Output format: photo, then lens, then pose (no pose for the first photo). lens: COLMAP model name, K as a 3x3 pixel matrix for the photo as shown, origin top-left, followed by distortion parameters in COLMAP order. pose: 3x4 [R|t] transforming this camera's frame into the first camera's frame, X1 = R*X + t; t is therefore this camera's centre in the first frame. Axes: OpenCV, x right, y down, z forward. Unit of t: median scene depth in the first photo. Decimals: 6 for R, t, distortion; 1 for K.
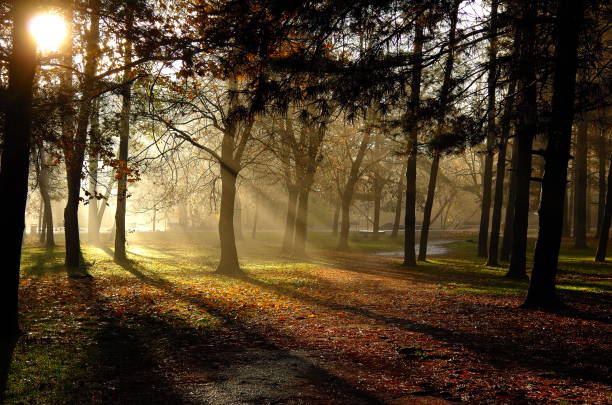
lens RADIAL K [[1198.1, 0, 306.0], [0, 1198.1, 202.5], [0, 0, 1]] dist [0.001293, -0.002130]
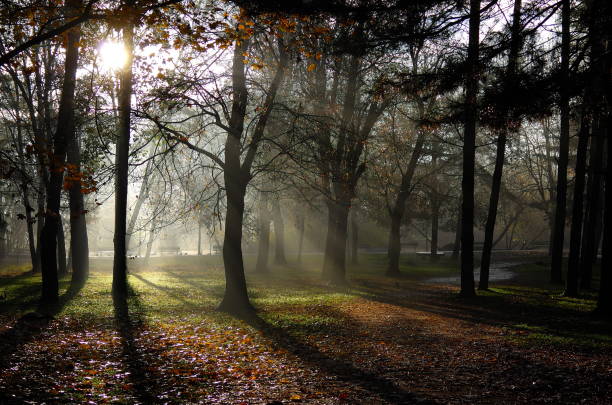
lens RADIAL K [[1198.1, 0, 306.0], [0, 1198.1, 202.5], [0, 0, 1]] dist [0.001293, -0.002130]
pose [[0.998545, -0.011336, -0.052728, 0.022005], [0.010392, 0.999781, -0.018157, 0.002923], [0.052923, 0.017582, 0.998444, 0.194239]]
